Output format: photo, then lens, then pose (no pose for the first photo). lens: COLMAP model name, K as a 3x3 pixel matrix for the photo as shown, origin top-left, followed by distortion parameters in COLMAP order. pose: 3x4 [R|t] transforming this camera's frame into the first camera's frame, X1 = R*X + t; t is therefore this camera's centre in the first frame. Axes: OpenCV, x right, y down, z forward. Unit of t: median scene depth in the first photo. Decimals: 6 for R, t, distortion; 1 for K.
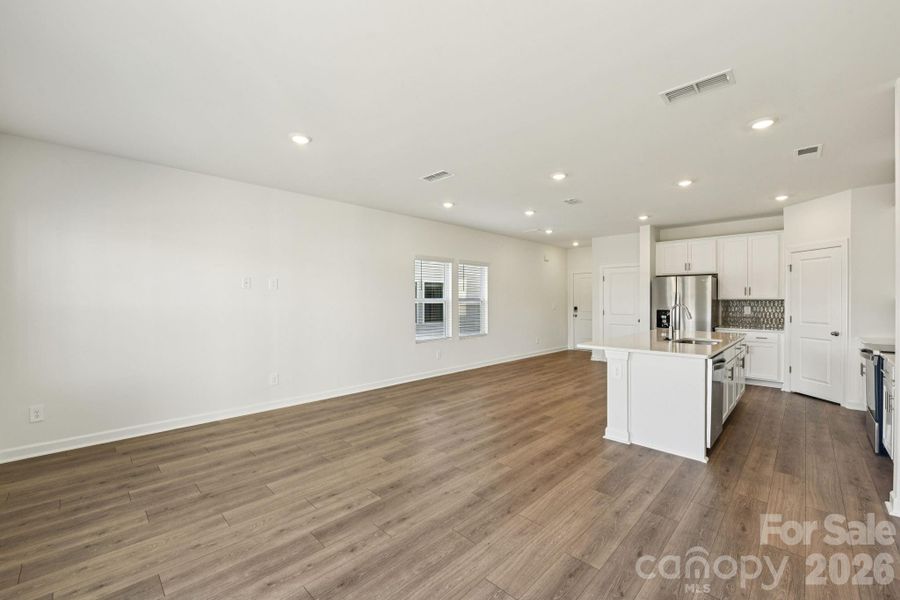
lens RADIAL K [[368.6, 0, 450.0], [0, 368.6, 300.0], [0, 0, 1]] dist [-0.015472, -0.000675]
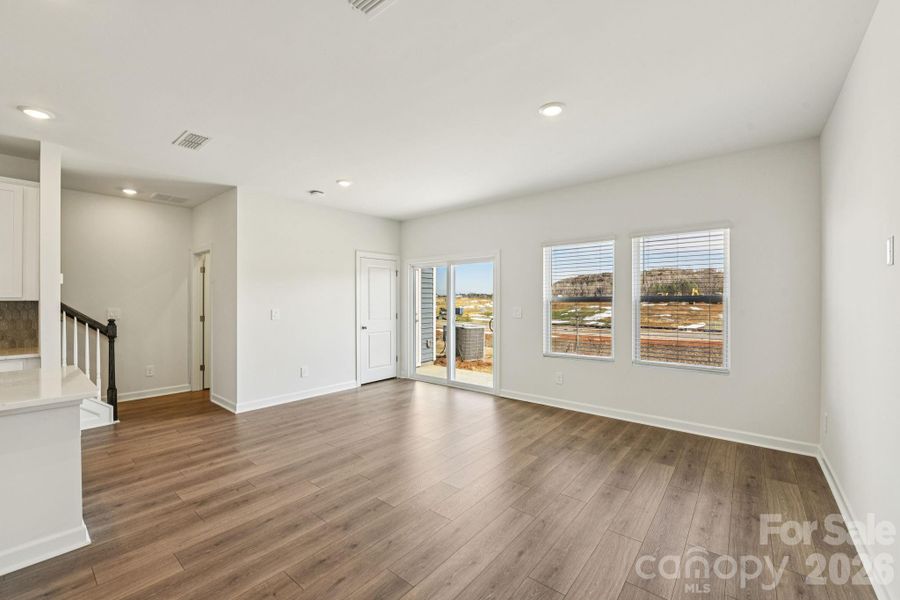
lens RADIAL K [[368.0, 0, 446.5], [0, 368.0, 294.8], [0, 0, 1]] dist [-0.014264, -0.000106]
pose [[-0.996792, 0.001816, -0.080013, -0.070877], [0.002931, 0.999900, -0.013820, -0.000735], [0.079980, -0.014010, -0.996698, 1.328325]]
